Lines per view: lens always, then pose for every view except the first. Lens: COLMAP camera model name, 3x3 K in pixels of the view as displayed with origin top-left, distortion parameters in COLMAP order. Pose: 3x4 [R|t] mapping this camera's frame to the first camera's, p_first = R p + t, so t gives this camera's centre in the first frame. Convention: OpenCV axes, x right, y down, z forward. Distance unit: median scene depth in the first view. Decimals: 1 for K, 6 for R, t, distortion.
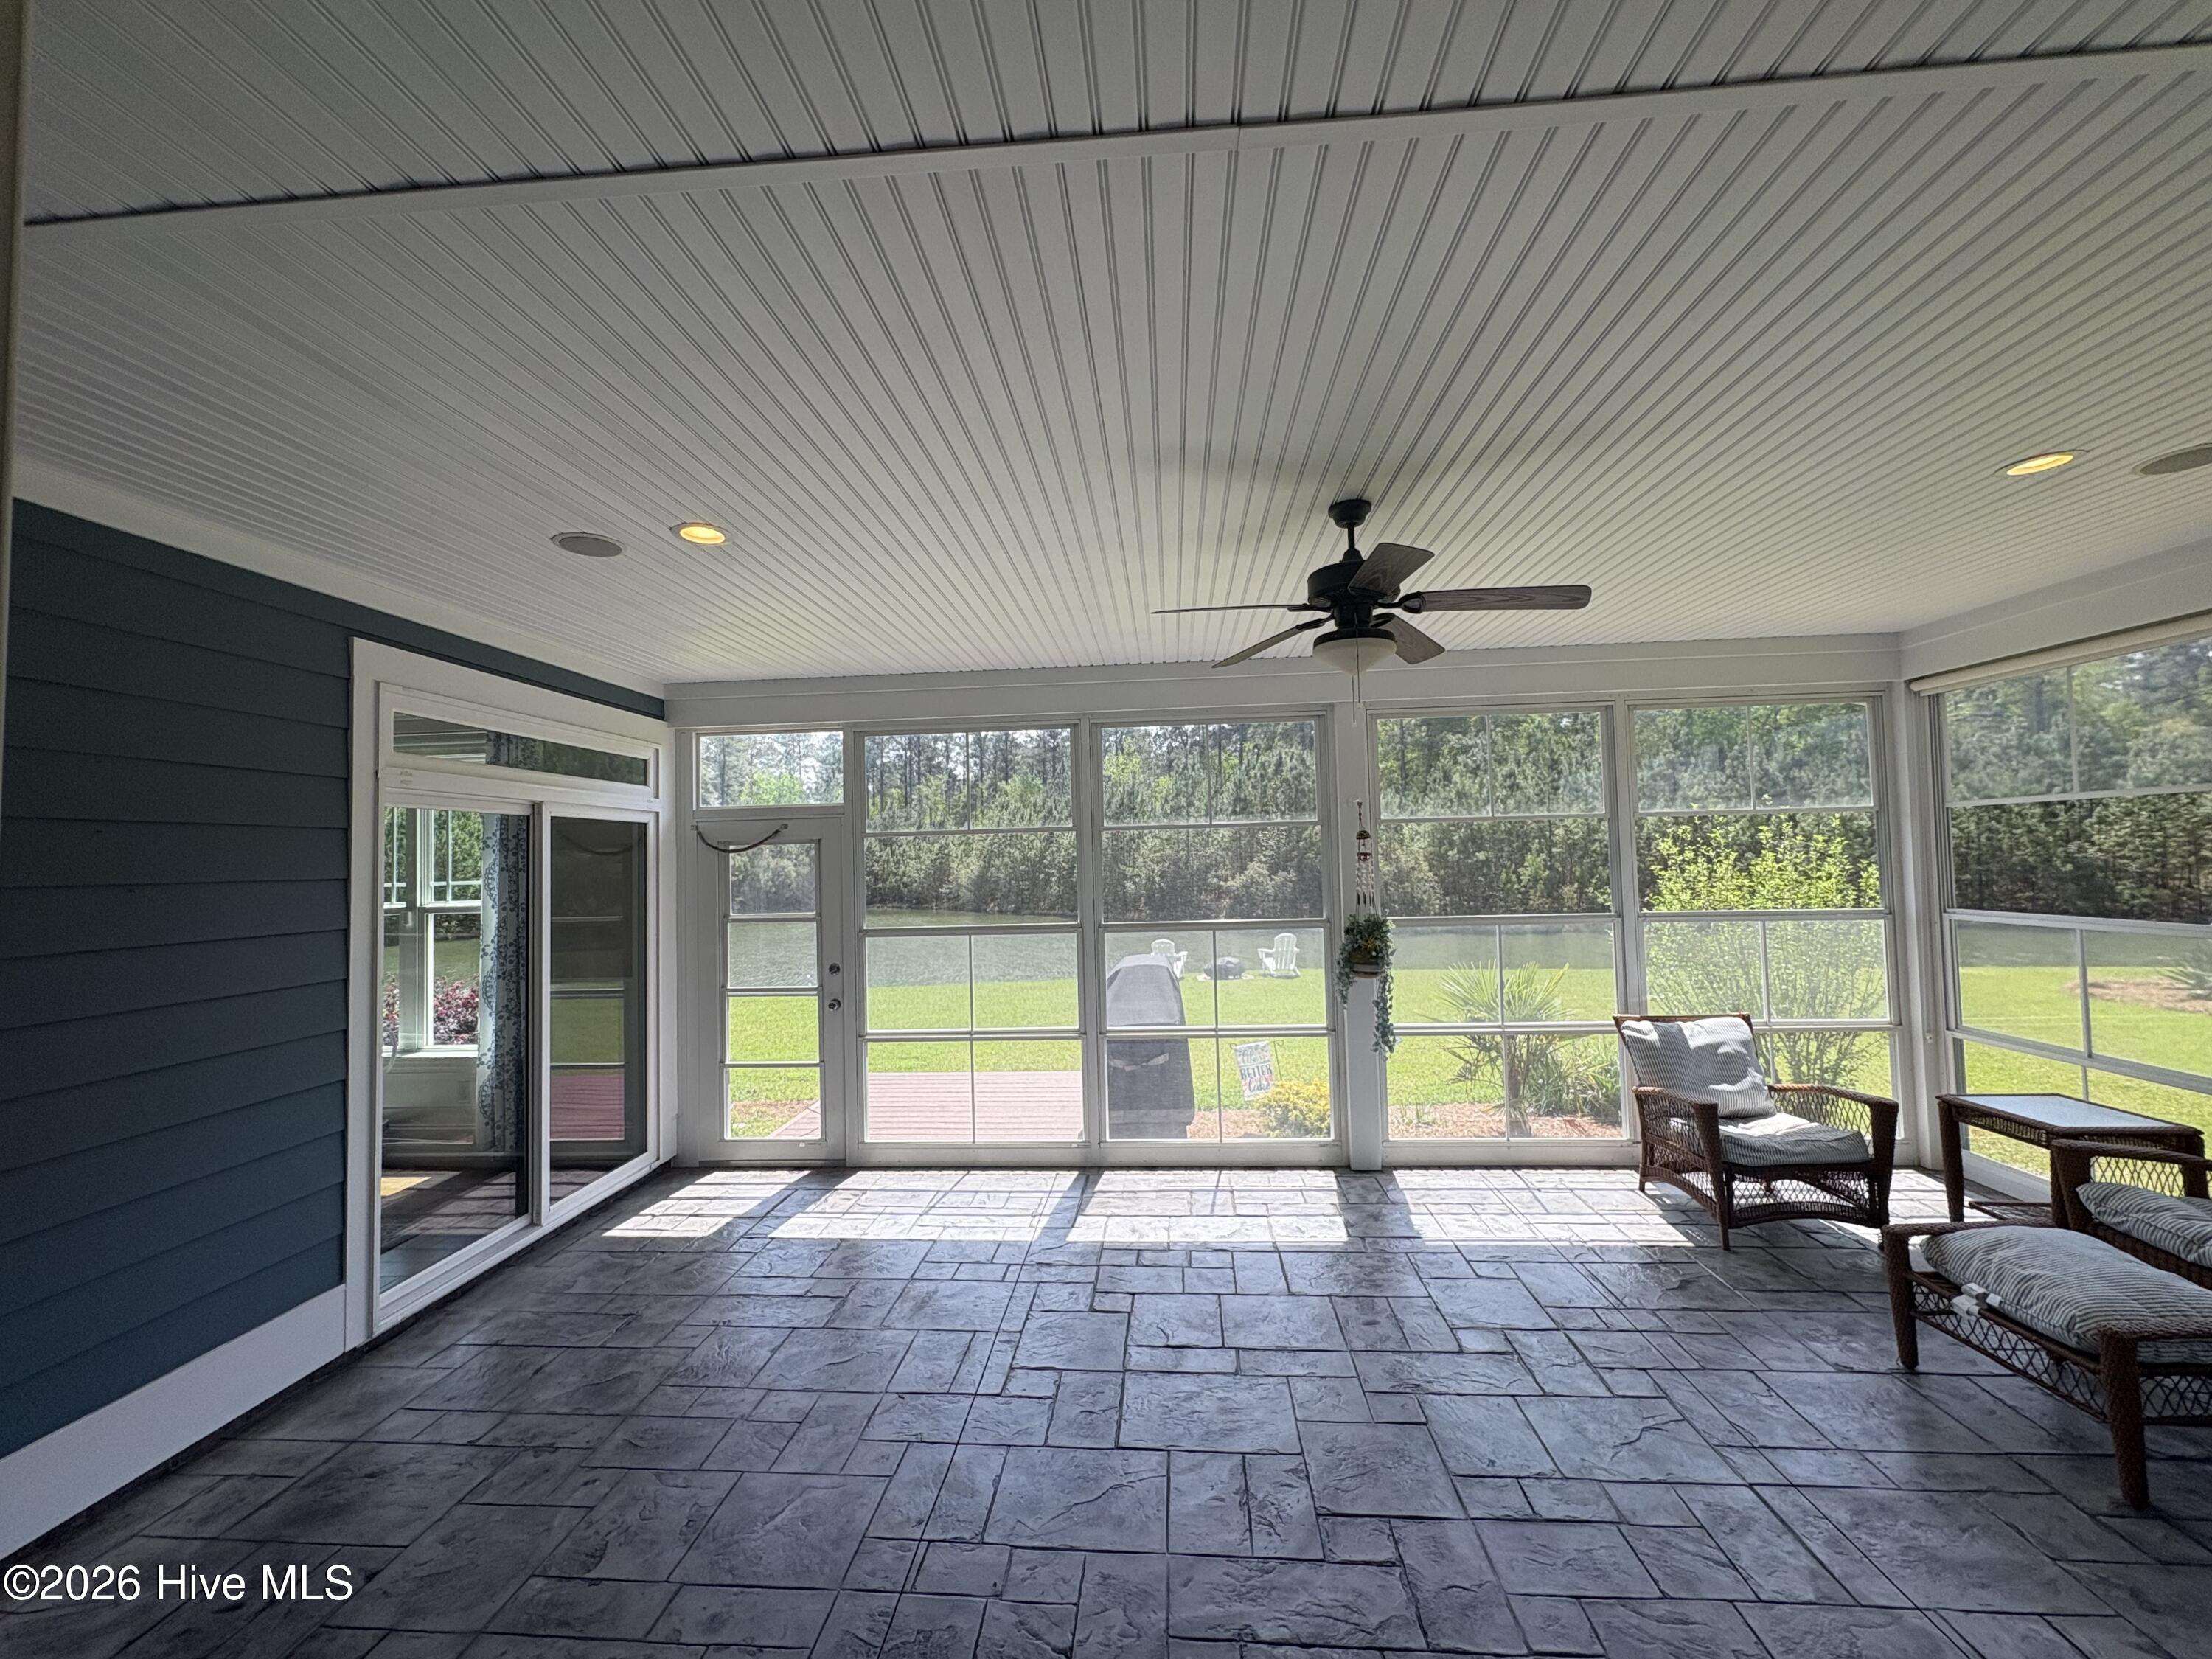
lens RADIAL K [[875.2, 0, 1106.0], [0, 875.2, 829.5], [0, 0, 1]] dist [-0.000246, 0.000111]
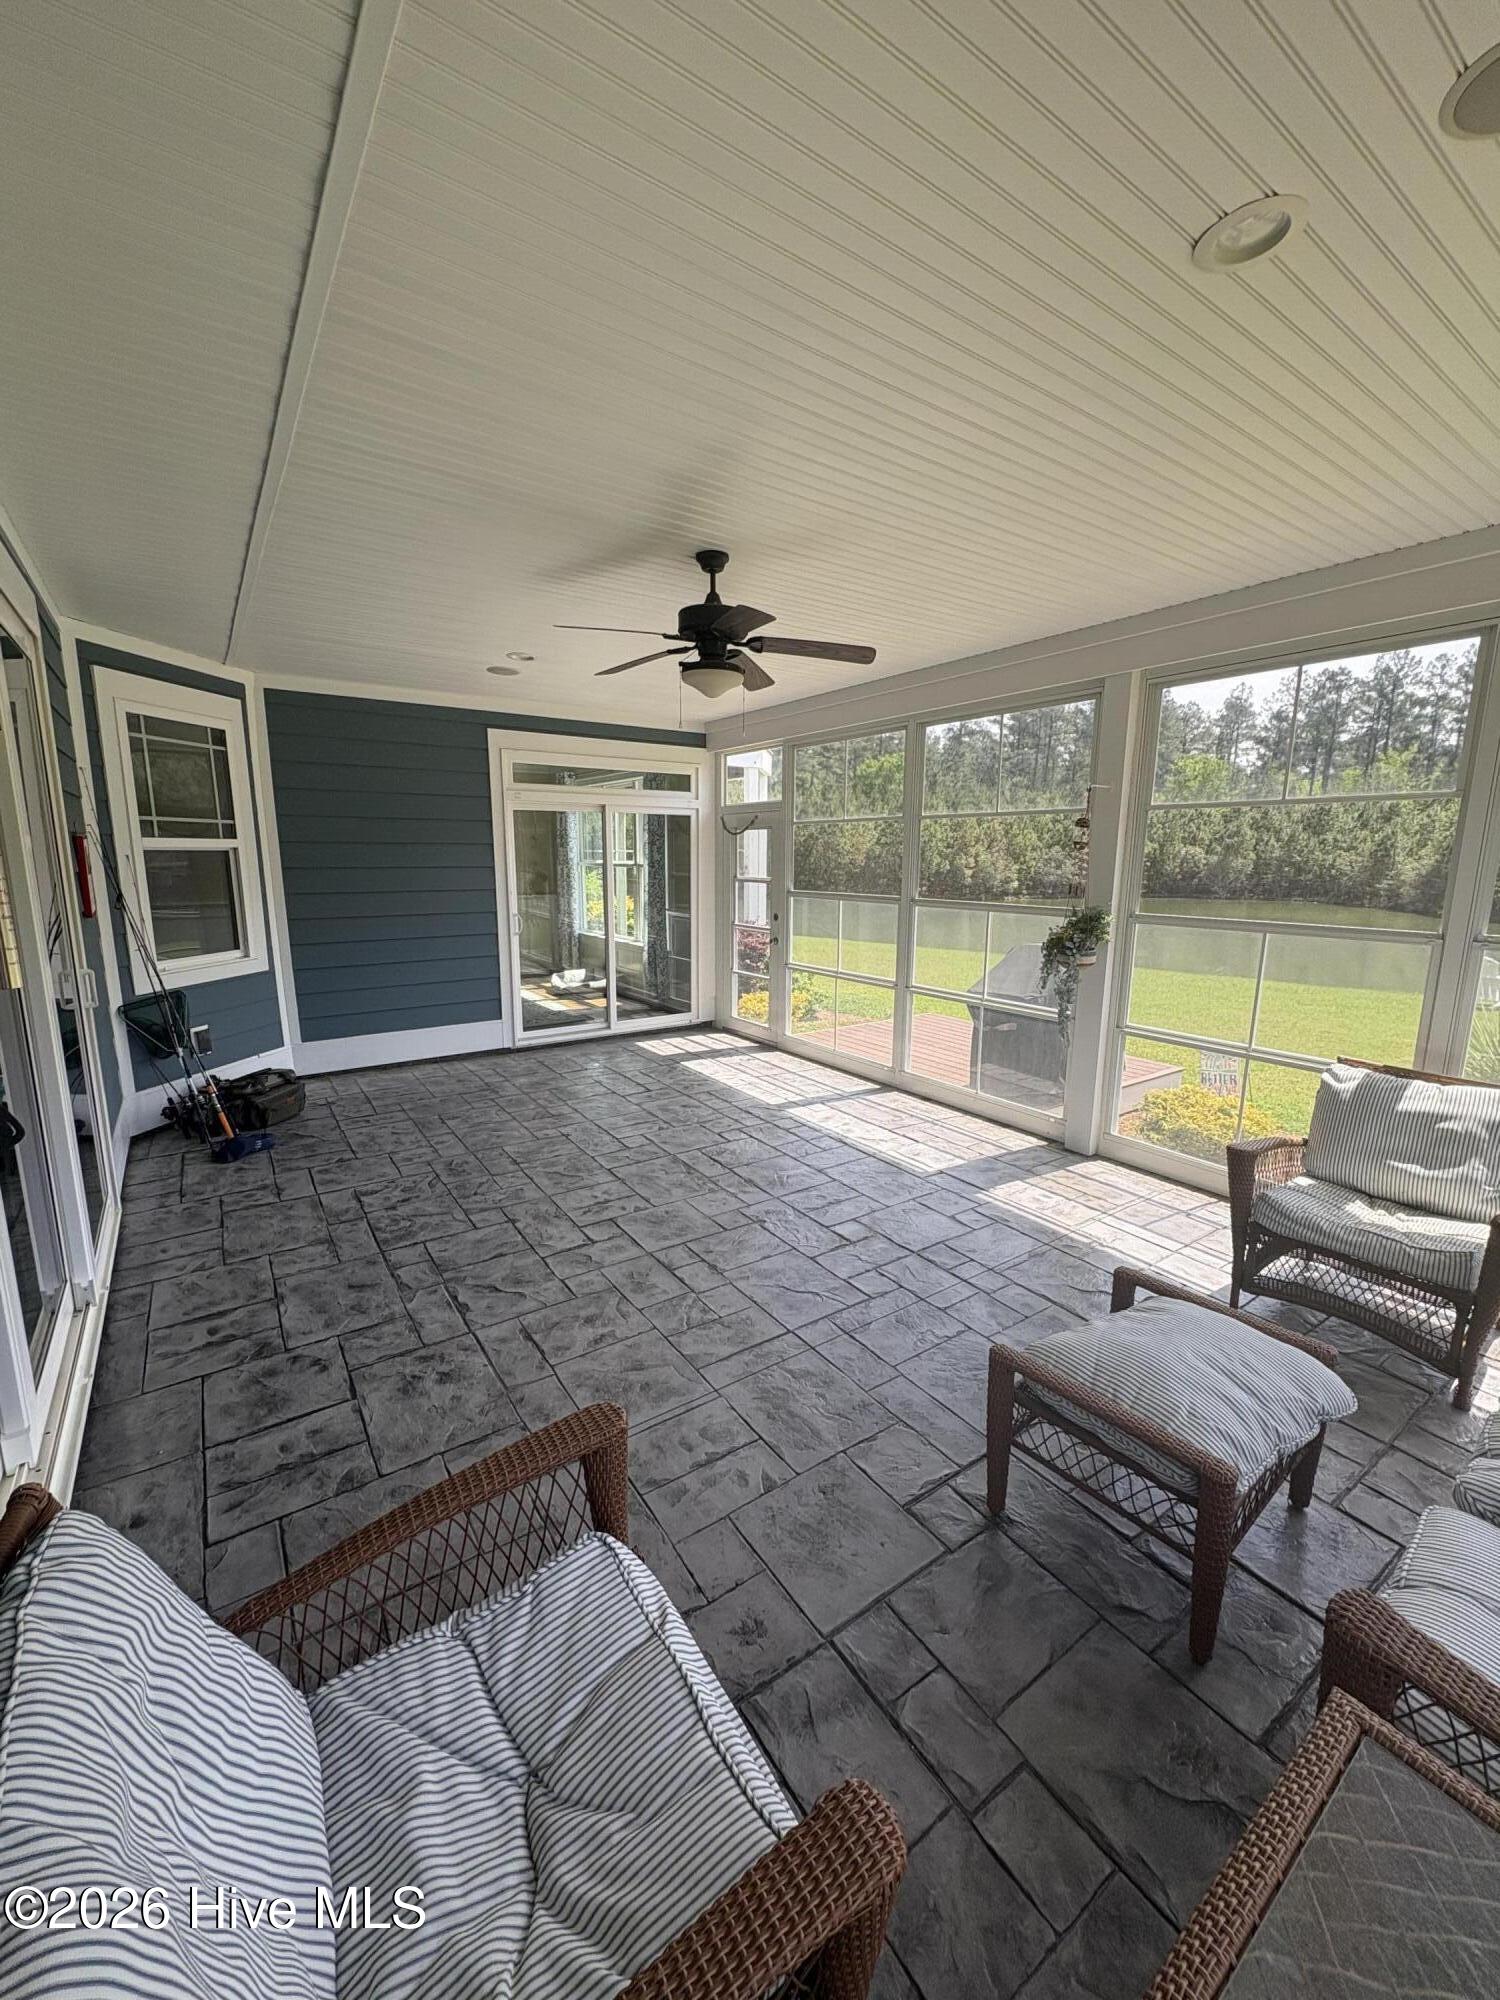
lens RADIAL K [[791.3, 0, 750.0], [0, 791.3, 1000.0], [0, 0, 1]] dist [-0.000246, 0.000111]
pose [[0.629501, 0.168375, -0.758537, 0.742580], [0.006865, 0.974995, 0.222120, 0.000657], [0.776969, -0.145032, 0.612604, 0.147203]]
